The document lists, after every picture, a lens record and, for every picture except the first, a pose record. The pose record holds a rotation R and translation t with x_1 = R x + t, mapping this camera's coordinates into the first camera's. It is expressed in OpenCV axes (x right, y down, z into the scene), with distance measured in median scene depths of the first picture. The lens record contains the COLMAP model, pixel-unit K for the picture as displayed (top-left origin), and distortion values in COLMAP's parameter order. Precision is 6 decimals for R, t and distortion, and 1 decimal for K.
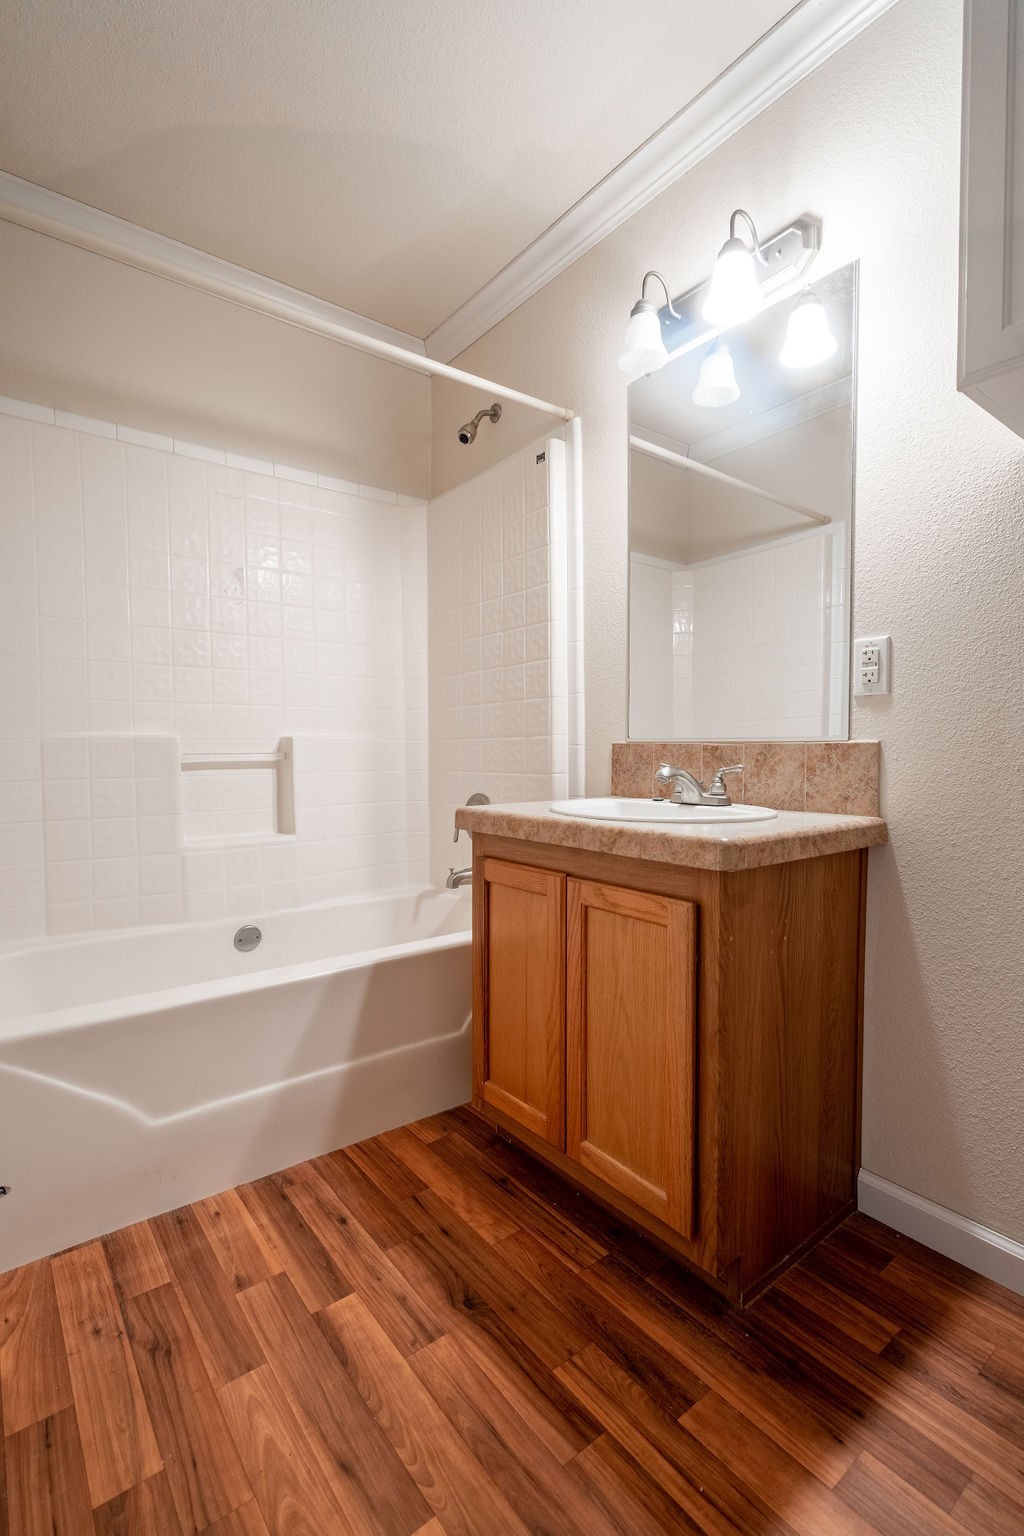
lens RADIAL K [[696.1, 0, 512.0], [0, 696.1, 768.0], [0, 0, 1]] dist [-0.001120, -0.001331]
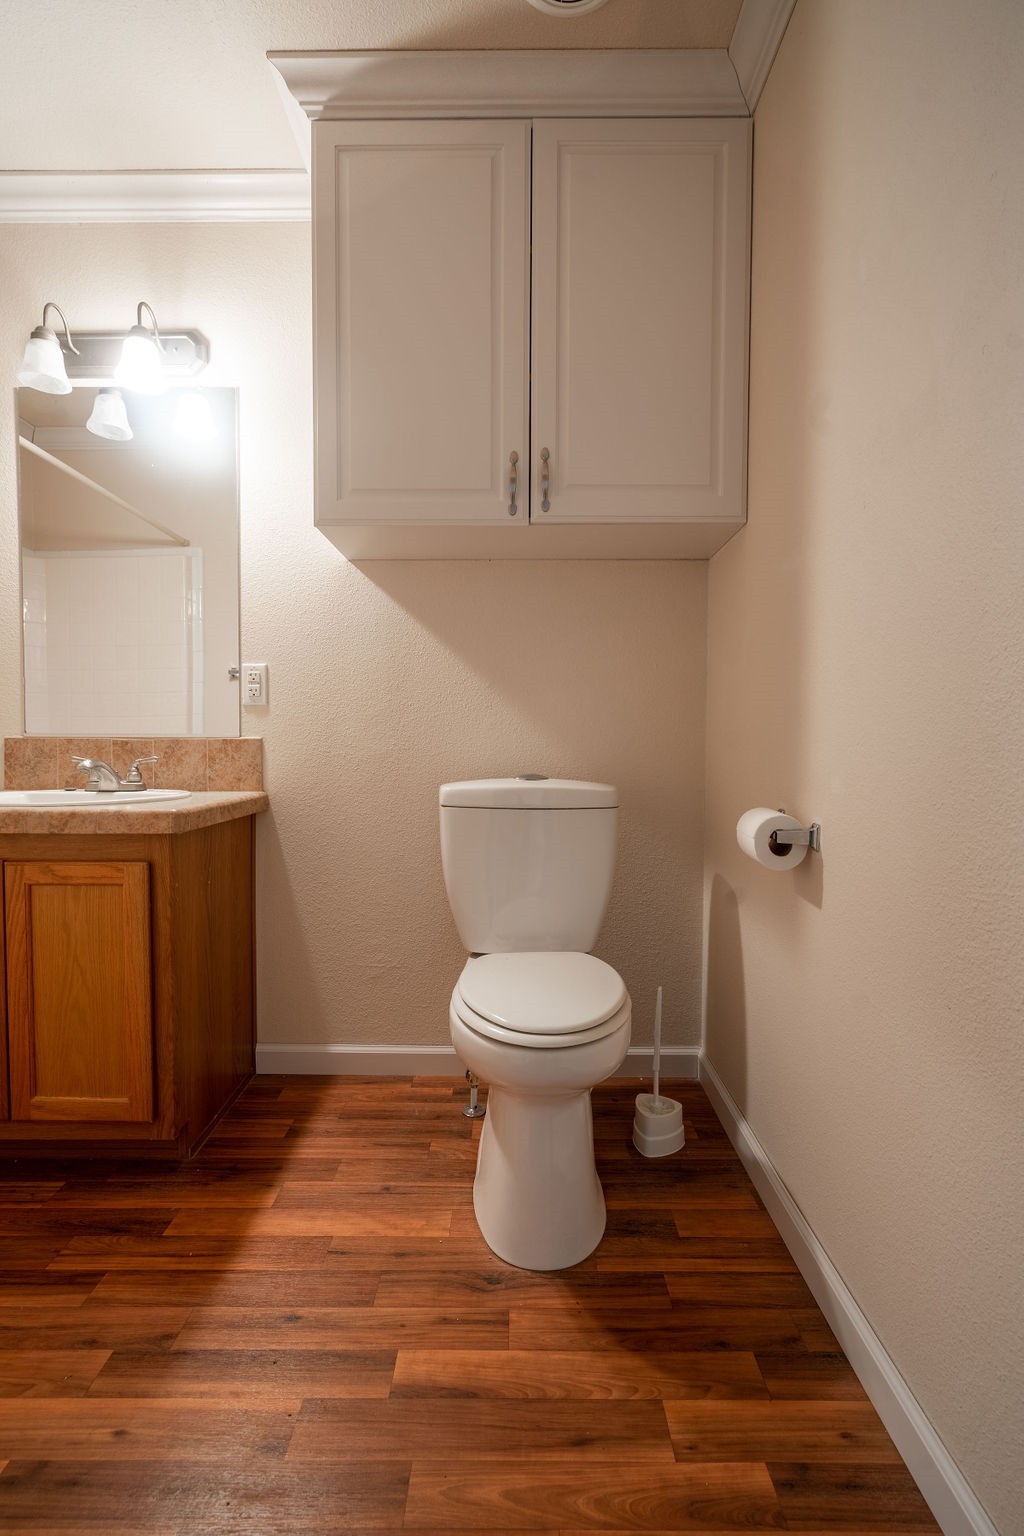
lens RADIAL K [[696.1, 0, 512.0], [0, 696.1, 768.0], [0, 0, 1]] dist [-0.001120, -0.001331]
pose [[0.616888, -0.027511, 0.786570, -0.290278], [0.021058, 0.999608, 0.018447, 0.007836], [-0.786769, 0.005183, 0.617226, -0.291709]]
